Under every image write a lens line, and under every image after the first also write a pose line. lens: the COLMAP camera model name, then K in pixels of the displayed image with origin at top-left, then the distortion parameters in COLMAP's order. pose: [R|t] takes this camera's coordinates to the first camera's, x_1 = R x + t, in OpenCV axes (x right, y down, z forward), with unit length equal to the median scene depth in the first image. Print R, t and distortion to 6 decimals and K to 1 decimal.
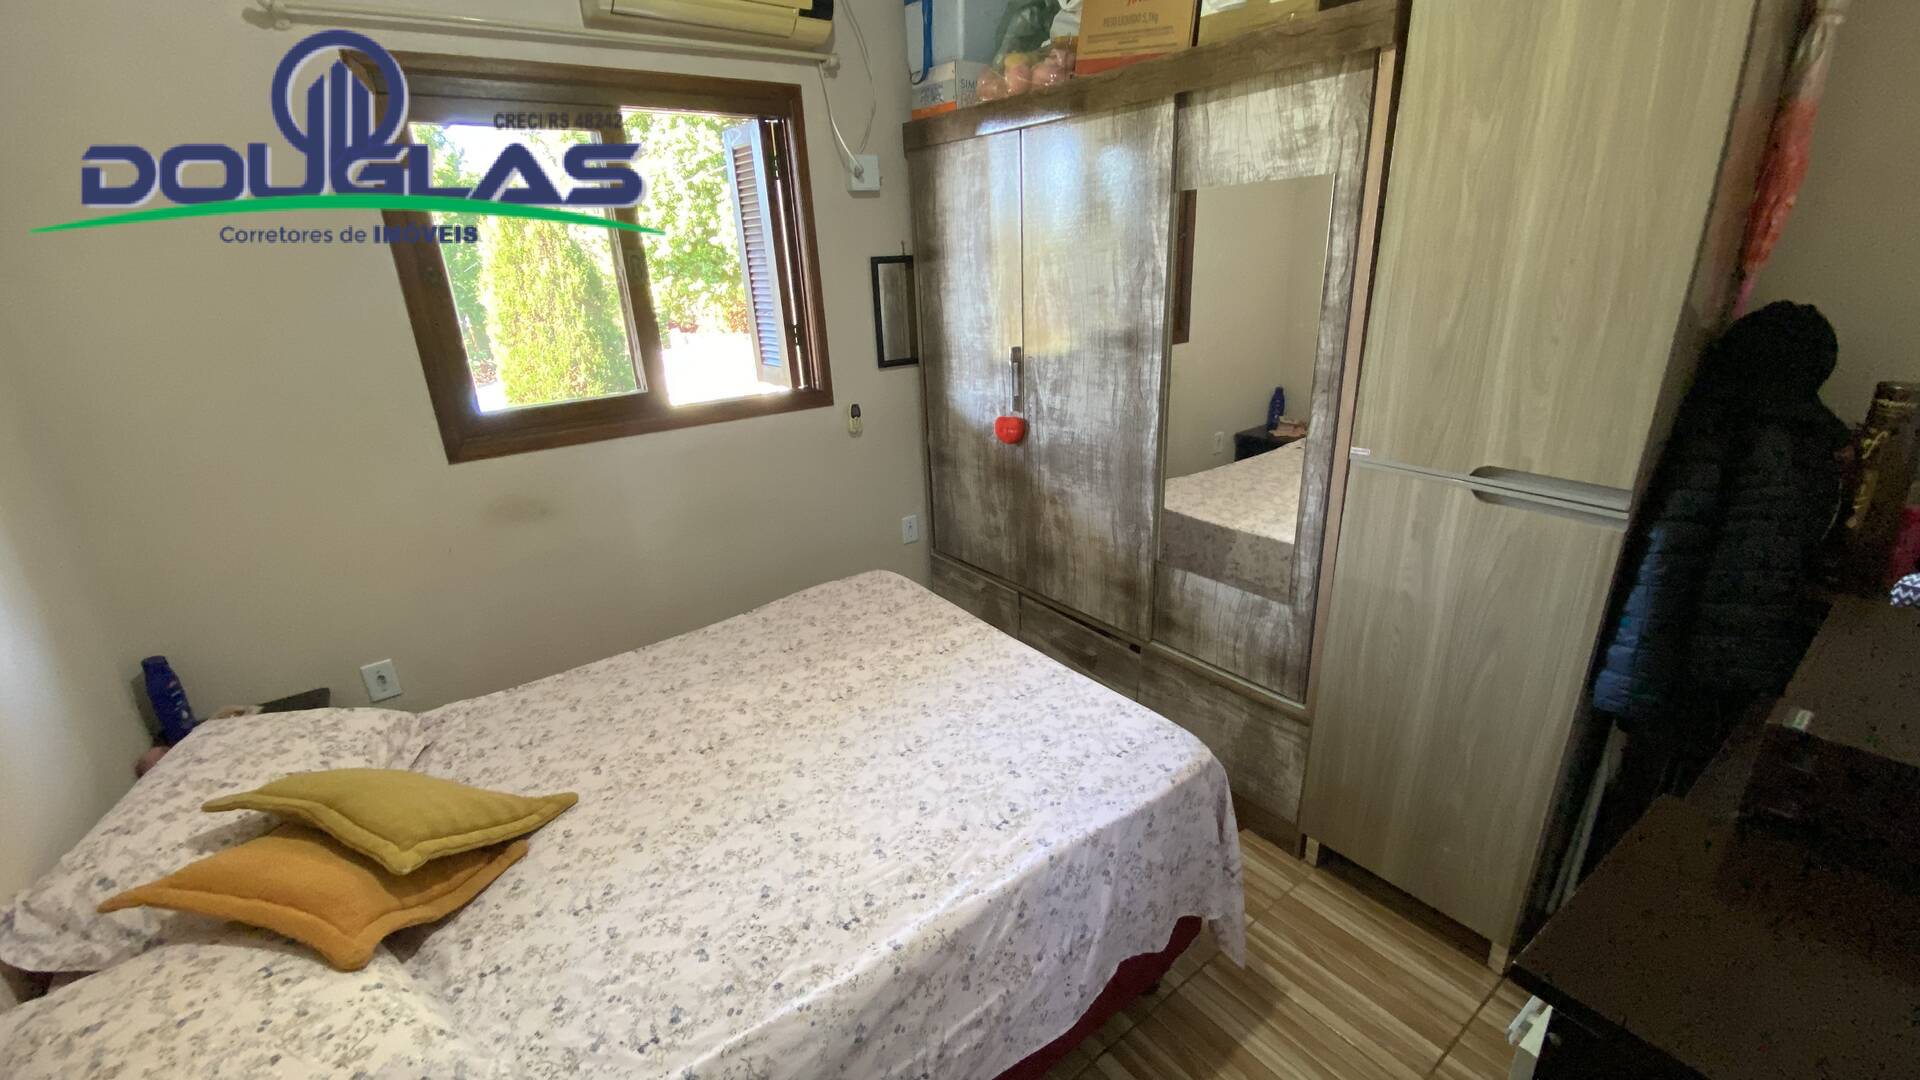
lens RADIAL K [[793.5, 0, 956.3], [0, 793.5, 541.2], [0, 0, 1]] dist [0.024145, -0.022478]
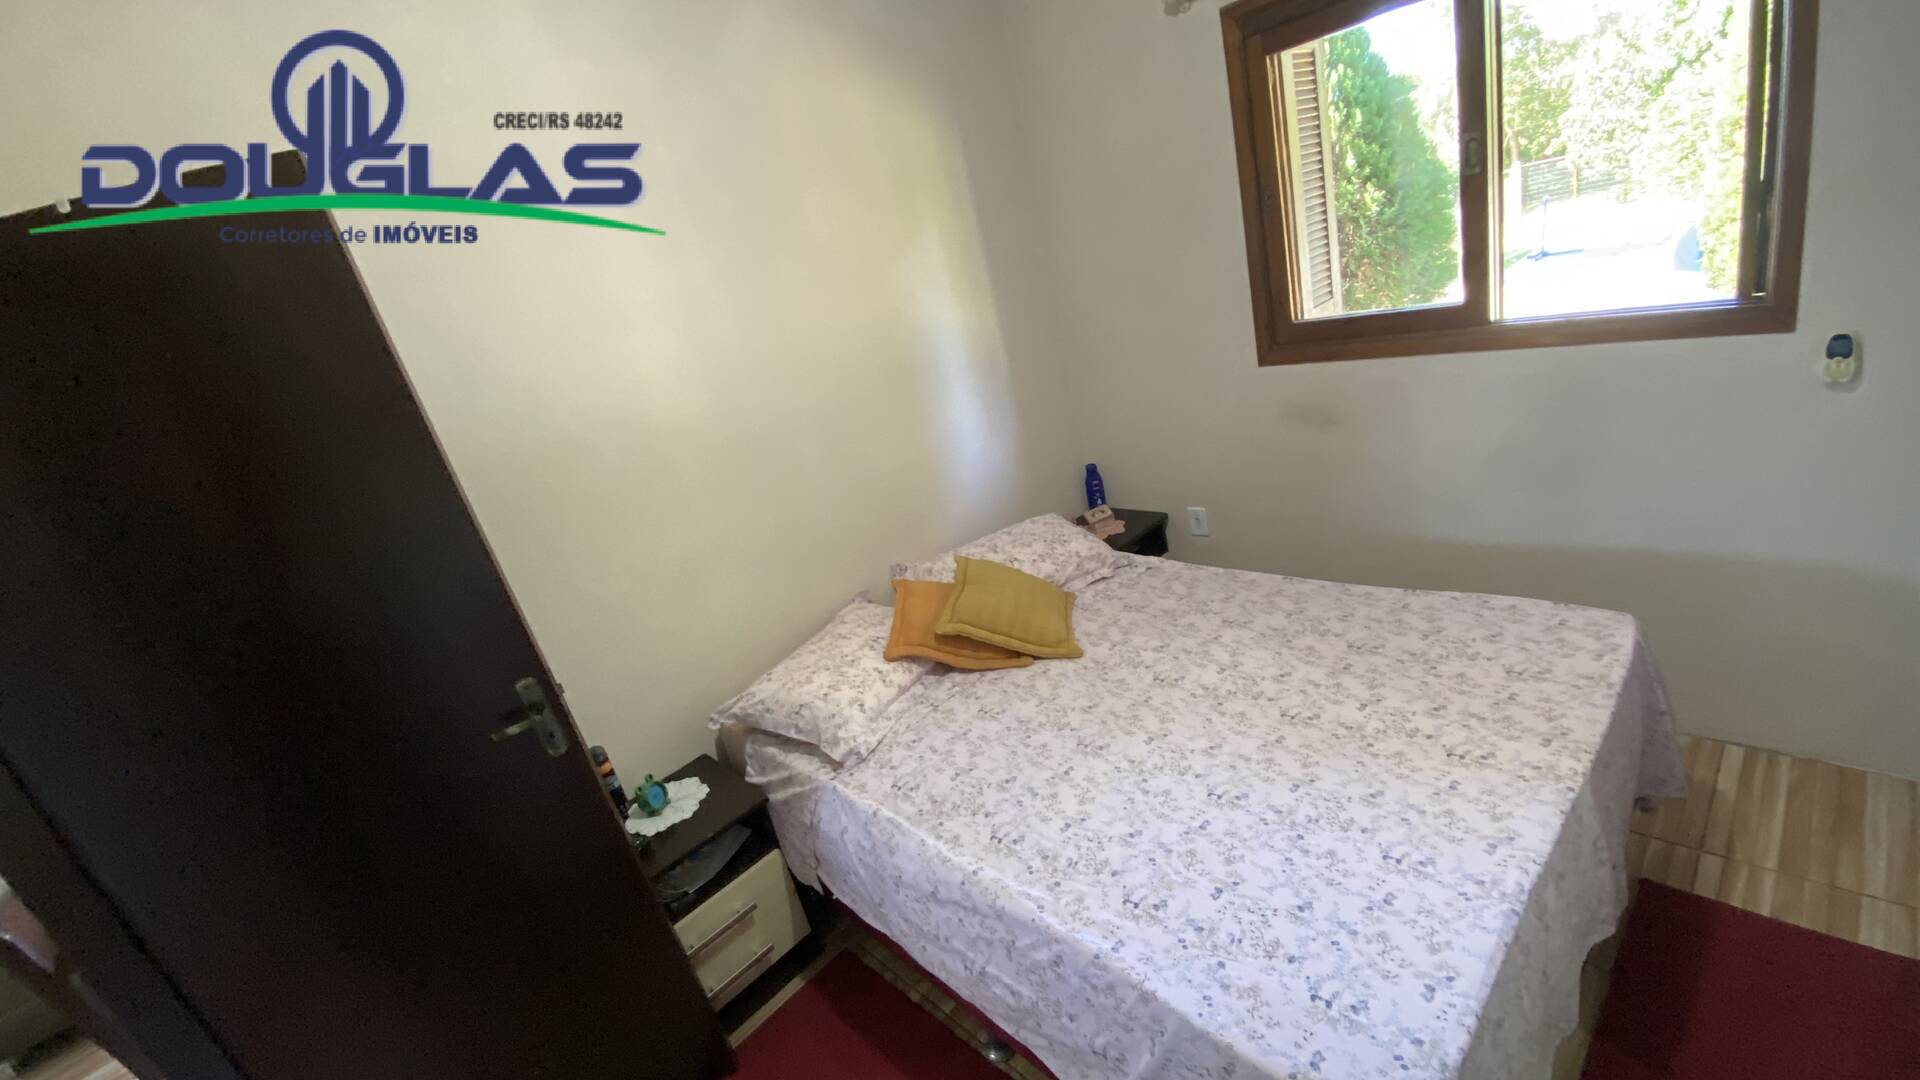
lens RADIAL K [[793.5, 0, 956.3], [0, 793.5, 541.2], [0, 0, 1]] dist [0.024145, -0.022478]
pose [[0.100288, 0.362433, -0.926598, 0.661706], [-0.097508, 0.930391, 0.353363, -0.306082], [0.990169, 0.054913, 0.128648, 0.581185]]
